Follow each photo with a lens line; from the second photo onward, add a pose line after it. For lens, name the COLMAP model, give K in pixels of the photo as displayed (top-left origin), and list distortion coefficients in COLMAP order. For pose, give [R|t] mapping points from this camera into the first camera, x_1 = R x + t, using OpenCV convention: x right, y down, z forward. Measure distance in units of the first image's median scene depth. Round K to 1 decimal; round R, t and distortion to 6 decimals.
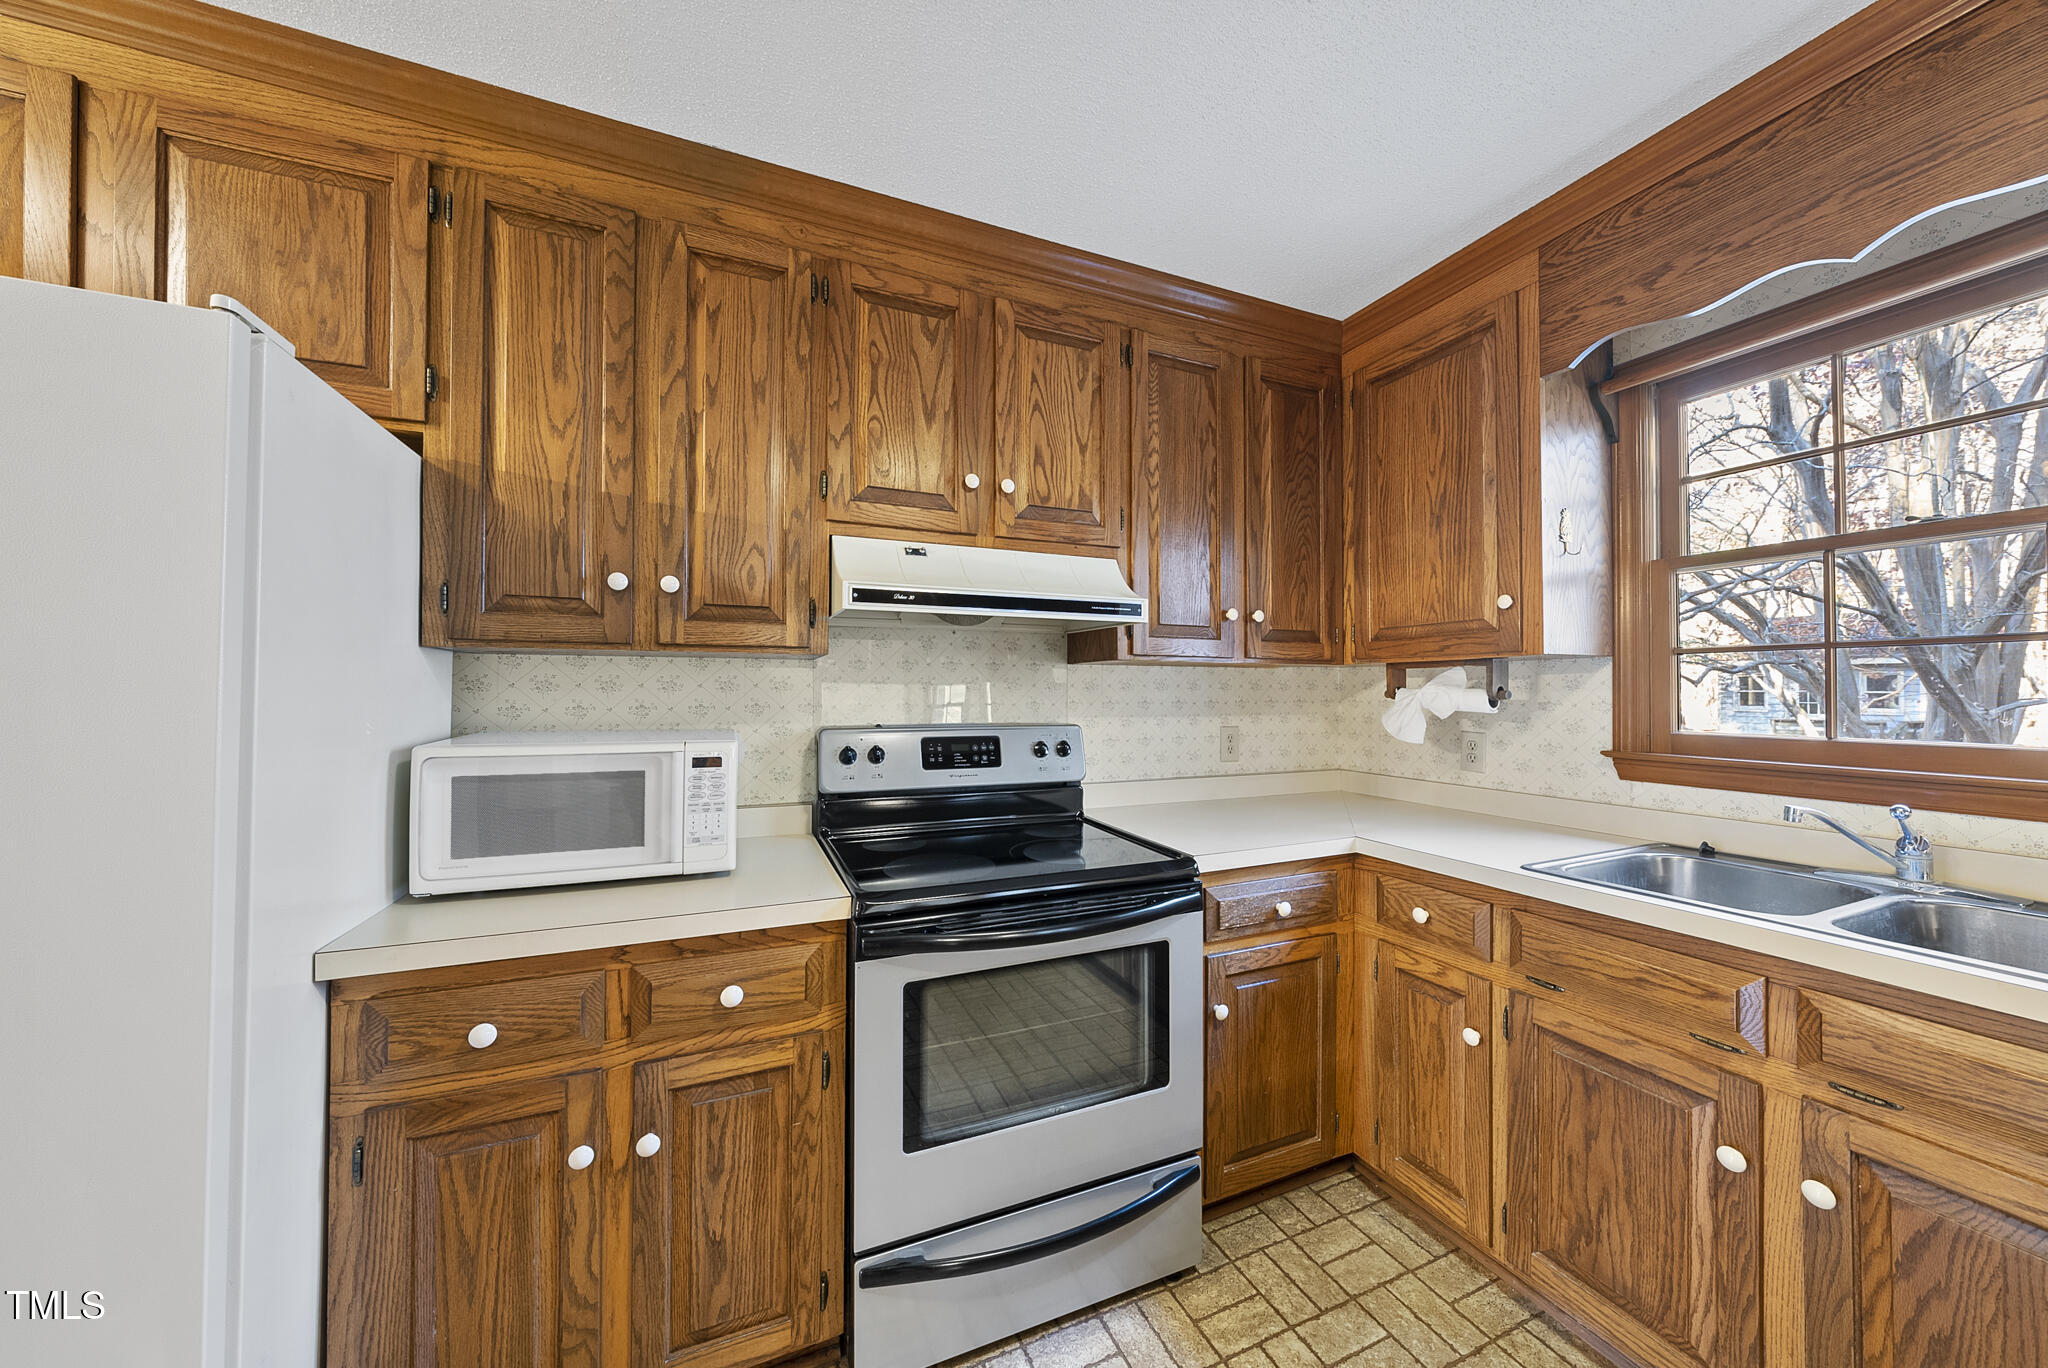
lens RADIAL K [[715.9, 0, 1023.2], [0, 715.9, 686.1], [0, 0, 1]] dist [0.001194, 0.000424]
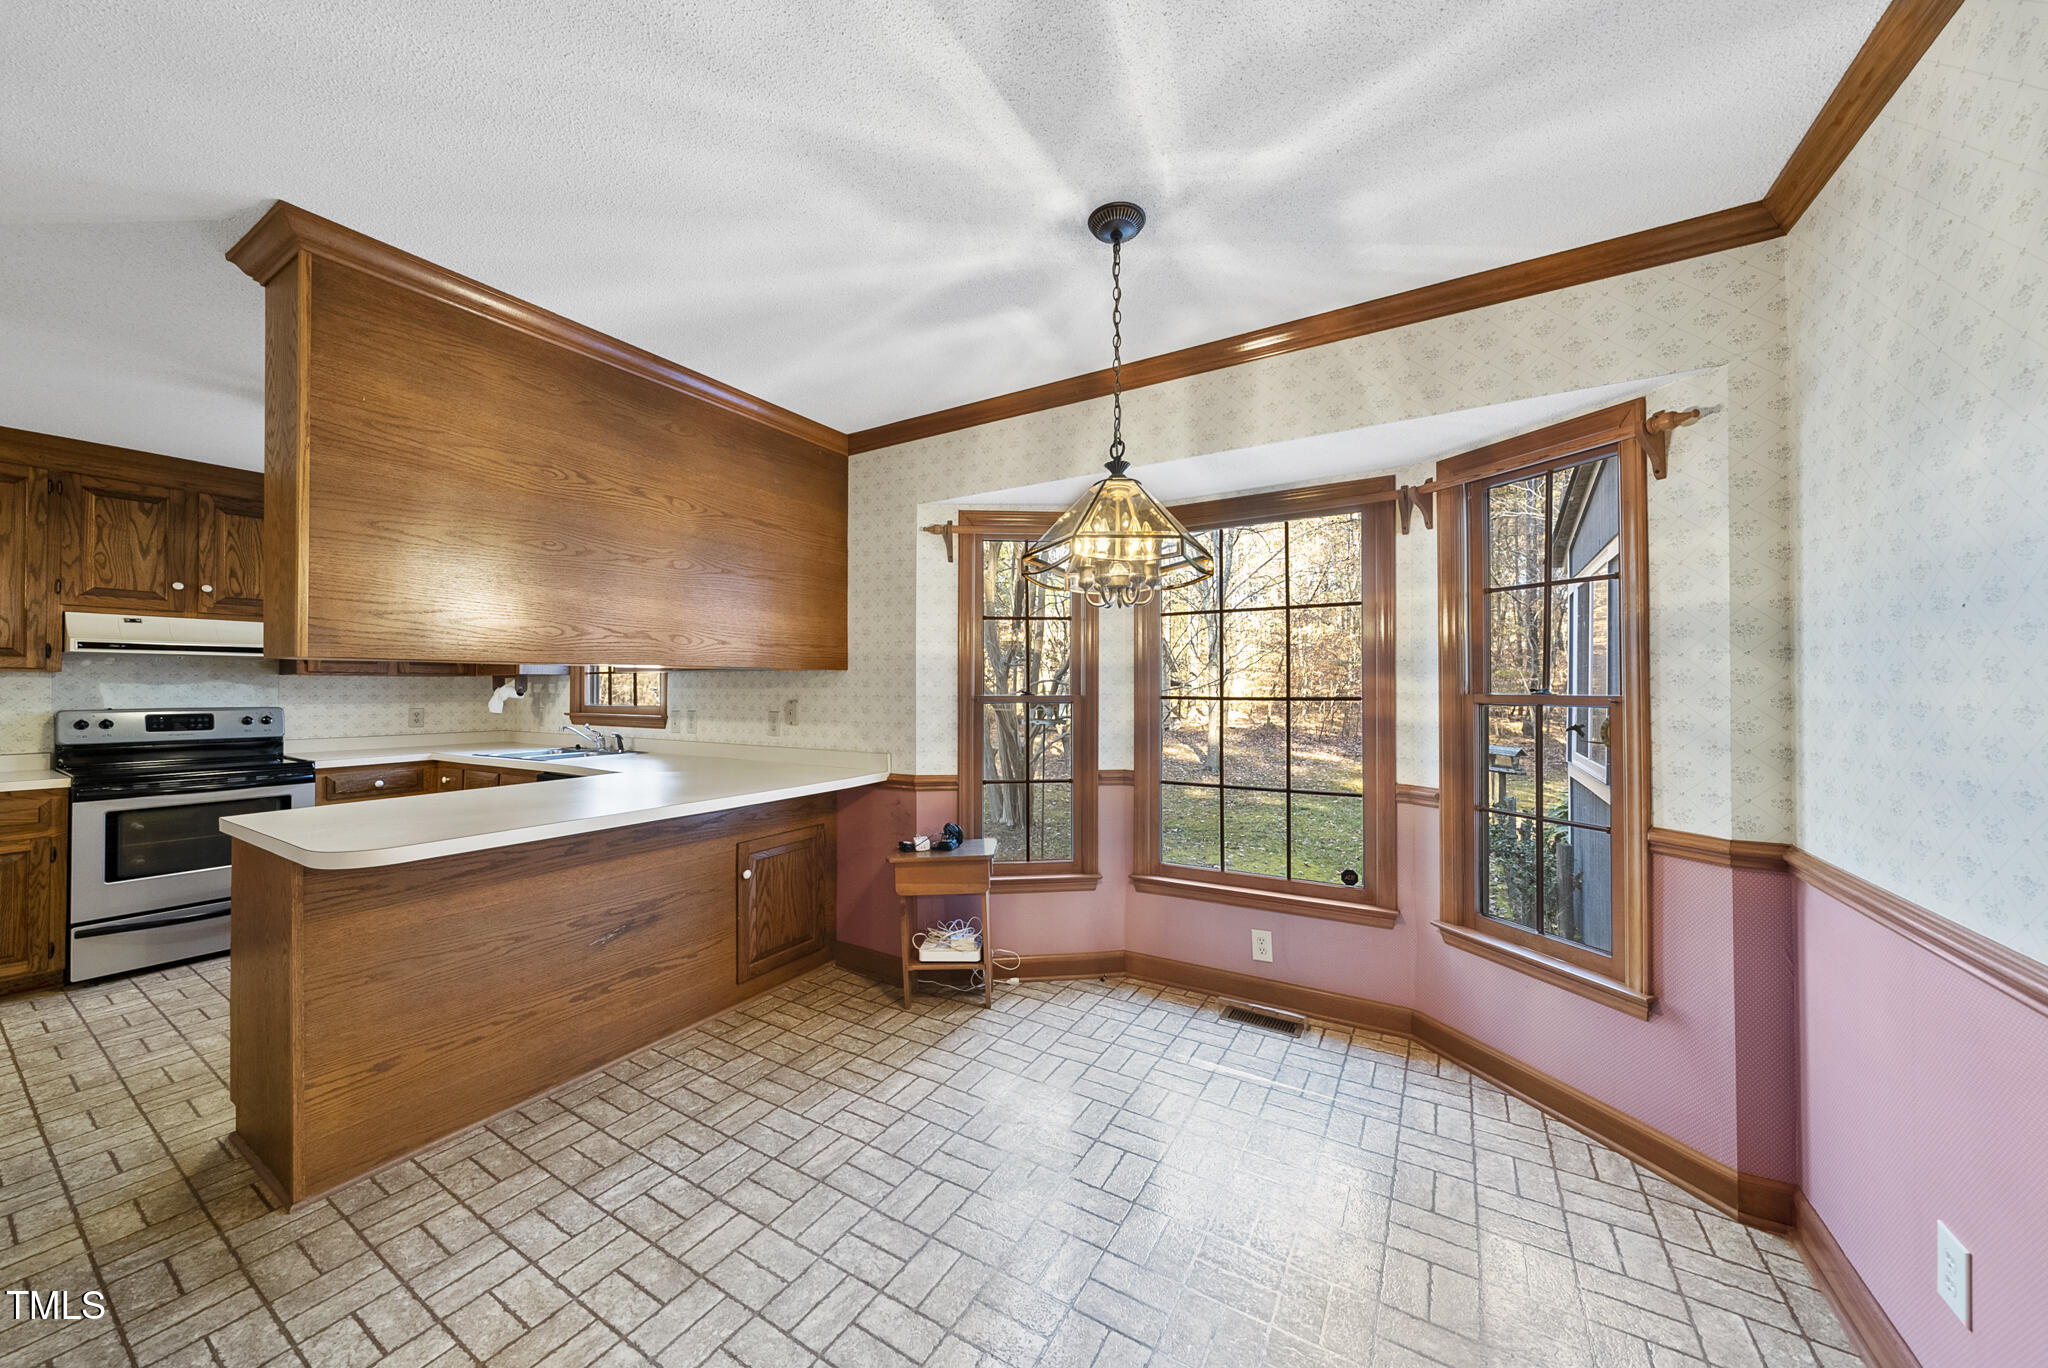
lens RADIAL K [[715.9, 0, 1027.0], [0, 715.9, 683.9], [0, 0, 1]] dist [0.001194, 0.000424]
pose [[0.813012, 0.003796, 0.582234, 0.730405], [-0.004823, 0.999988, 0.000215, -0.022958], [-0.582227, -0.002983, 0.813021, -2.136328]]
